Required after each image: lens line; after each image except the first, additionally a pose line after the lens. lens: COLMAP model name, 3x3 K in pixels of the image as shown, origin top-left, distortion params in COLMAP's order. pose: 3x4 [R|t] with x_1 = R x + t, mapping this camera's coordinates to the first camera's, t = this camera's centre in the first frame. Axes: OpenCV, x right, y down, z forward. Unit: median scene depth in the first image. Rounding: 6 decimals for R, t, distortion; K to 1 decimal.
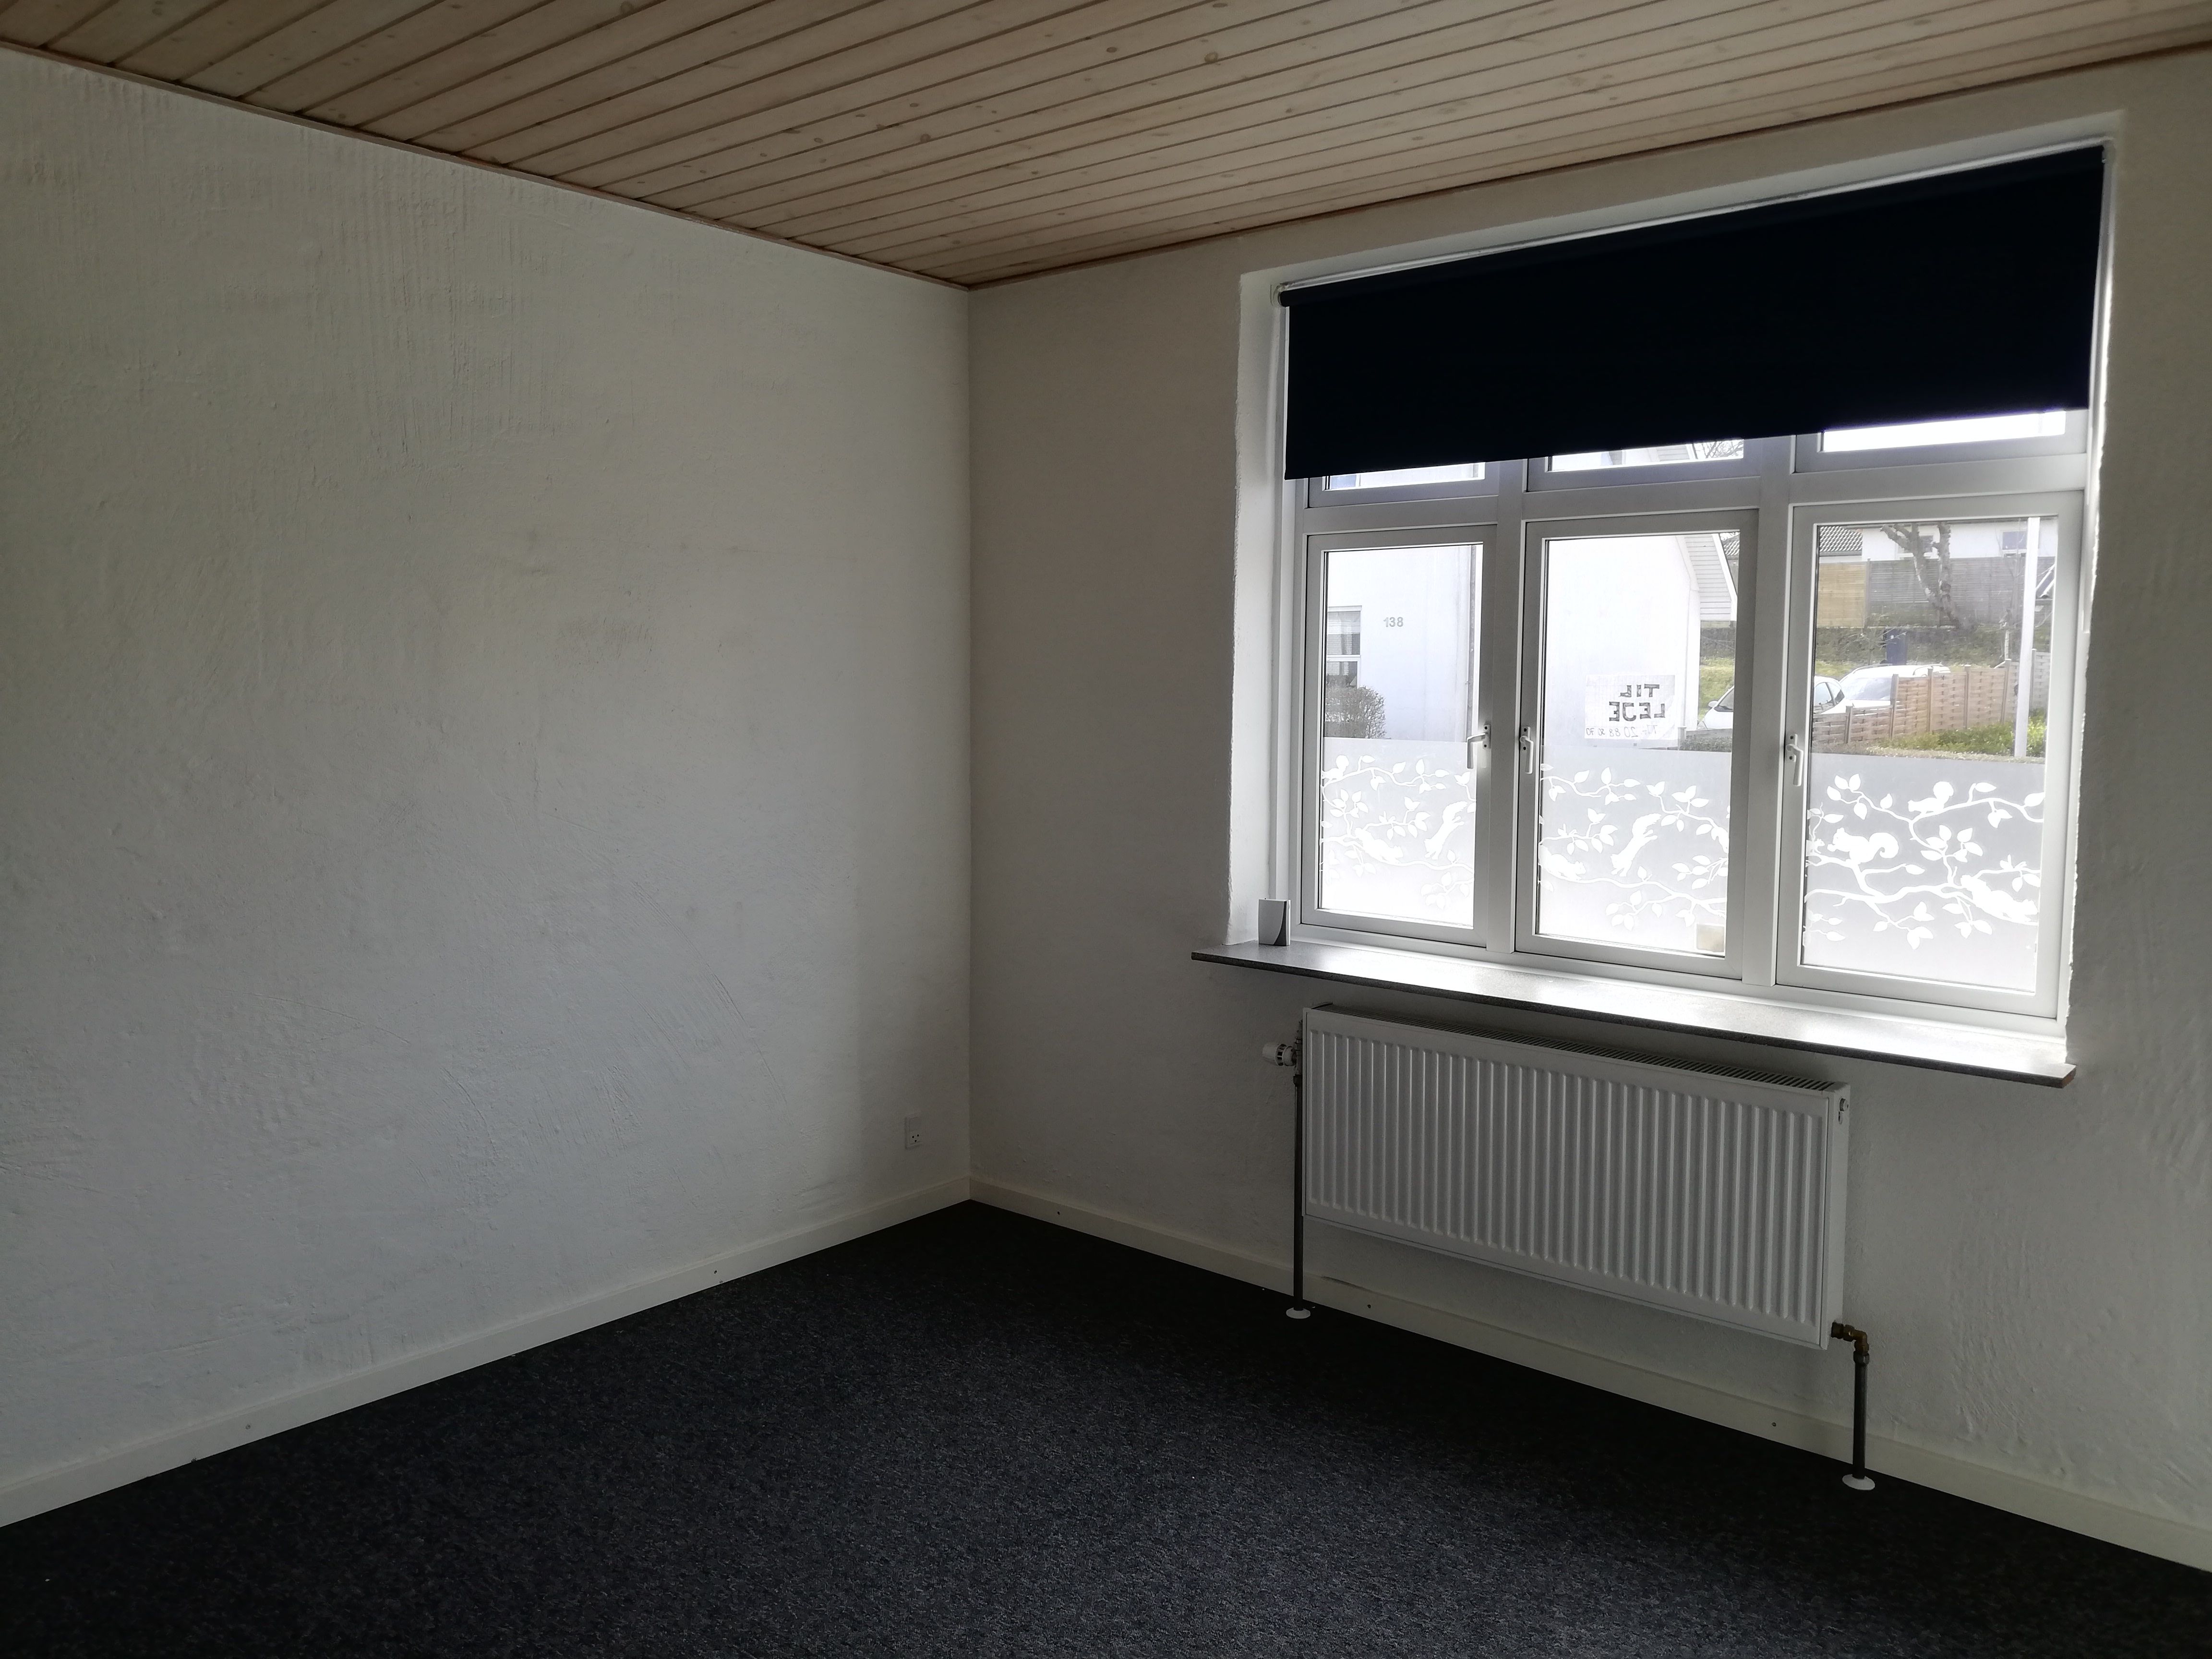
lens RADIAL K [[1674.9, 0, 1104.8], [0, 1674.9, 826.8], [0, 0, 1]] dist [-0.002533, -0.000519]
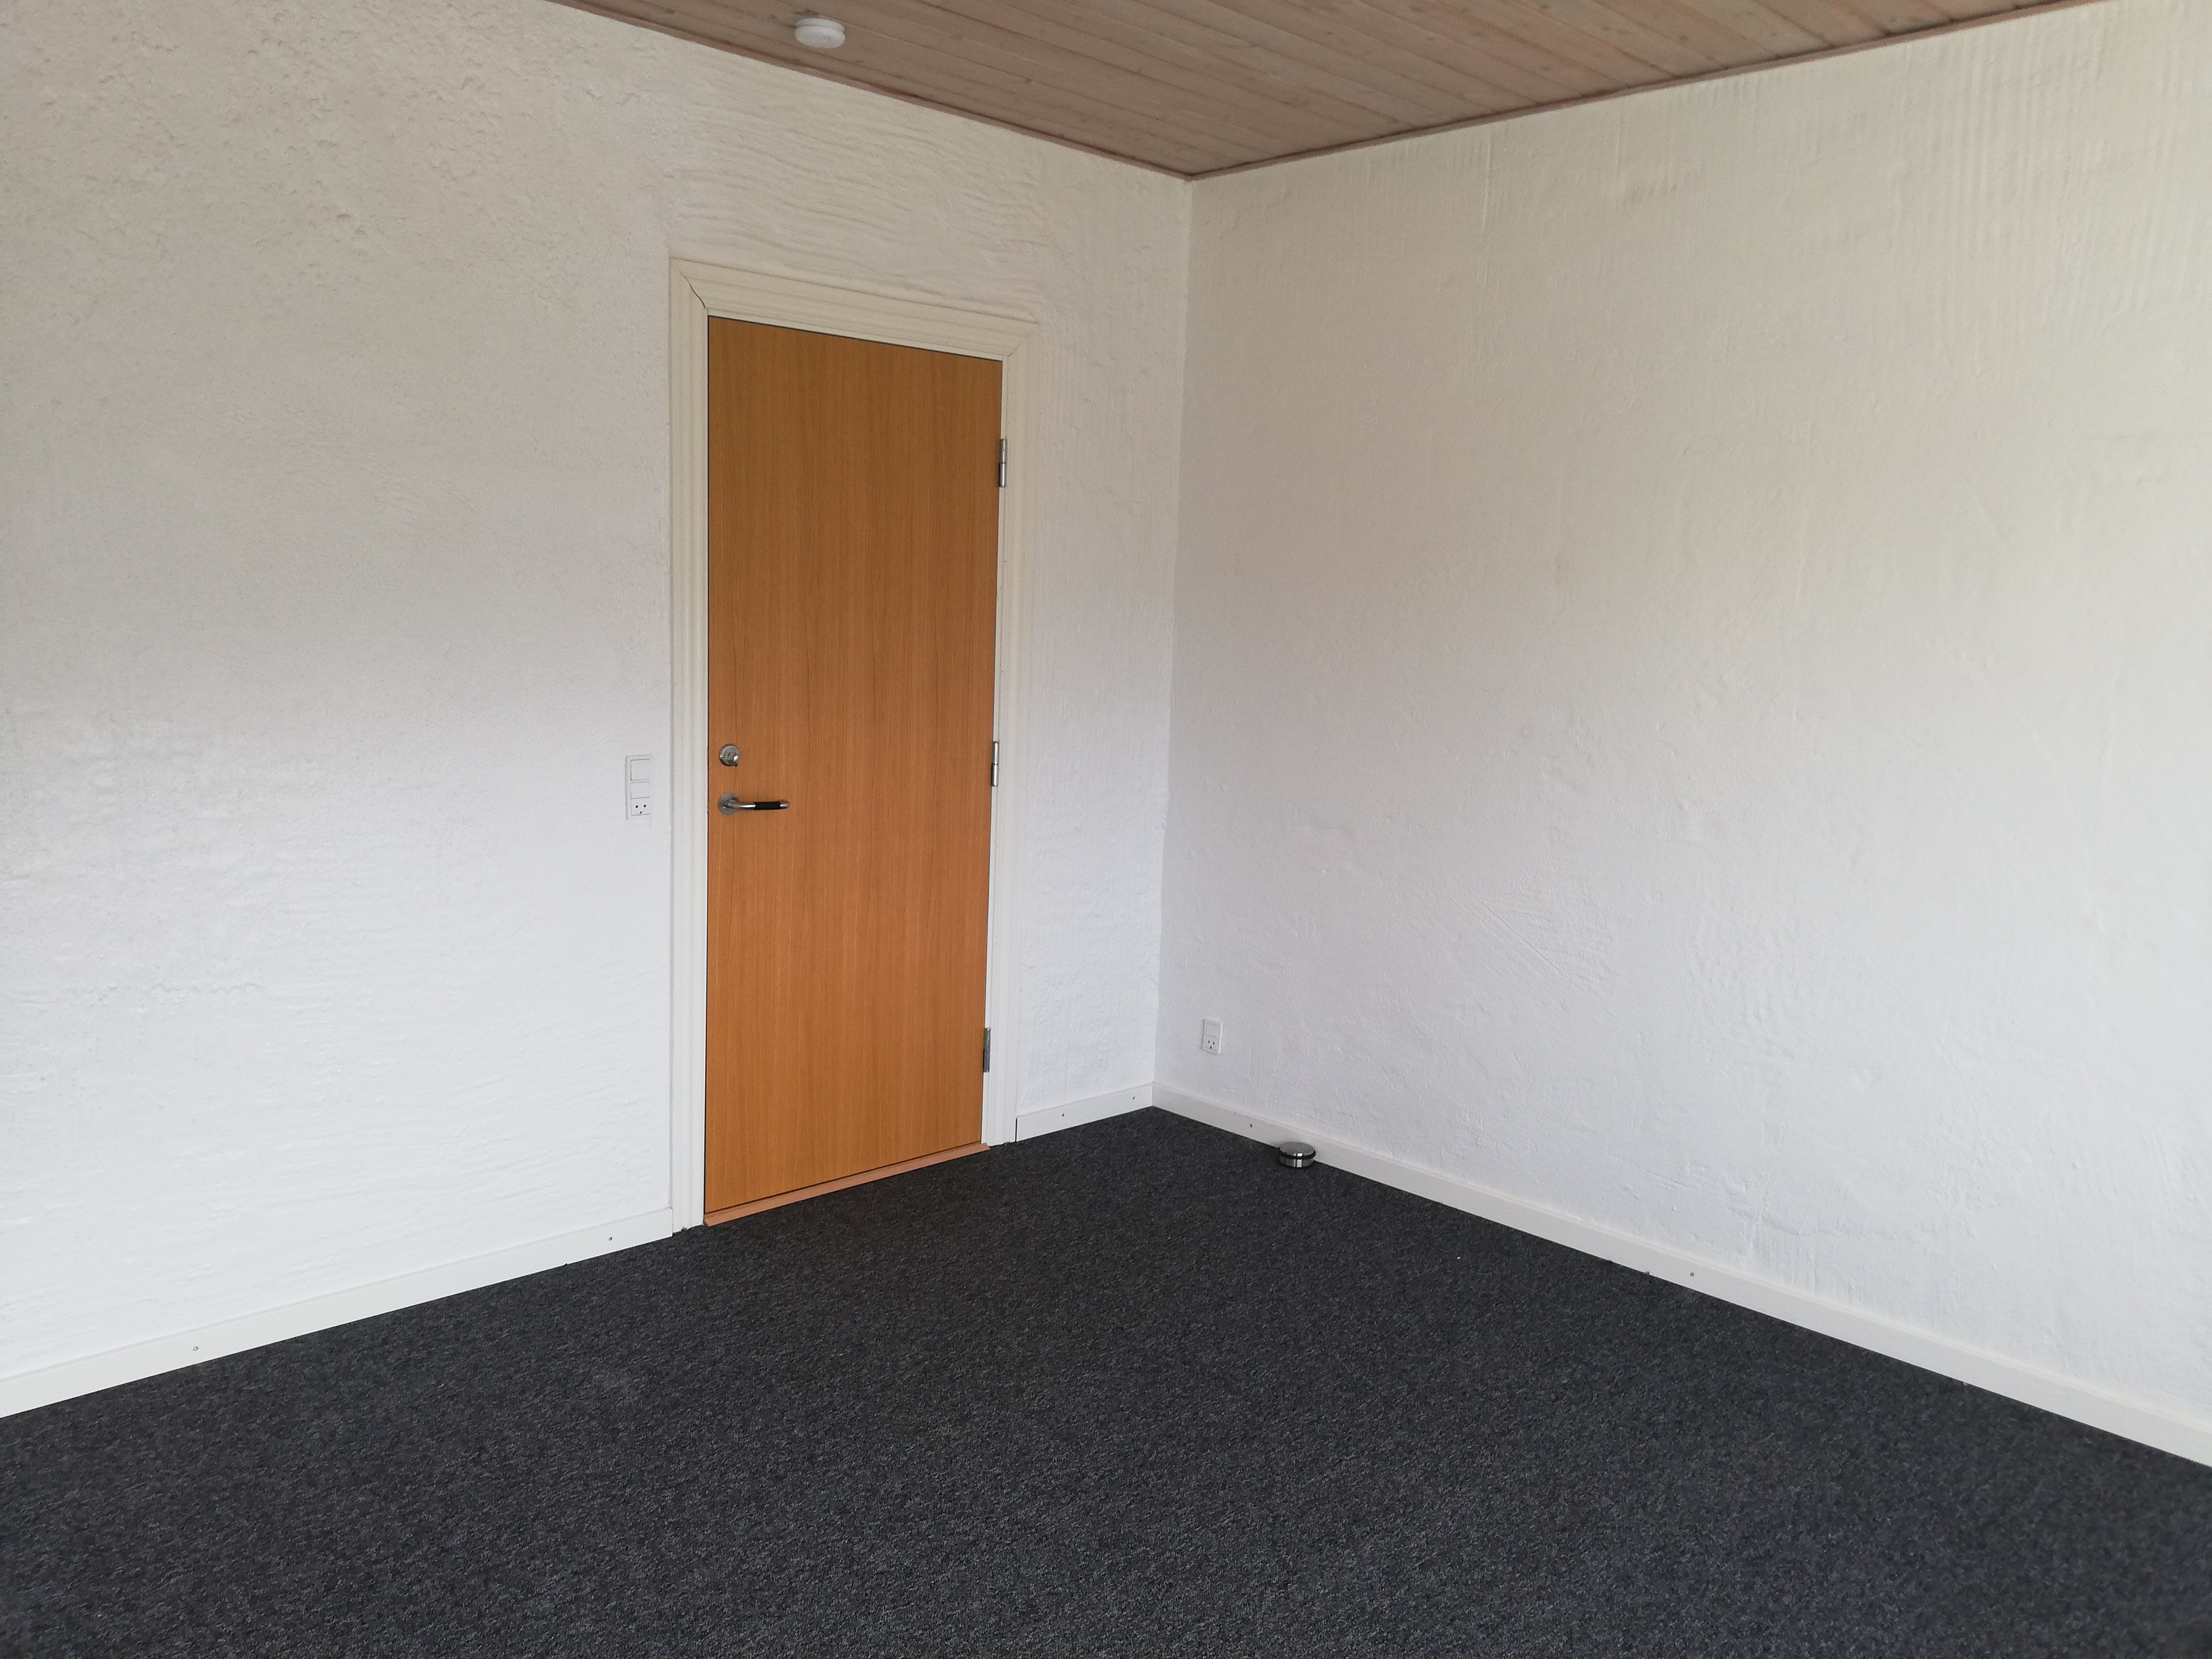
lens RADIAL K [[1674.9, 0, 1104.2], [0, 1674.9, 829.0], [0, 0, 1]] dist [-0.002533, -0.000519]
pose [[-0.106687, 0.134587, -0.985142, 0.589246], [-0.127695, 0.980737, 0.147814, -0.048083], [0.986059, 0.141568, -0.087446, 0.666248]]
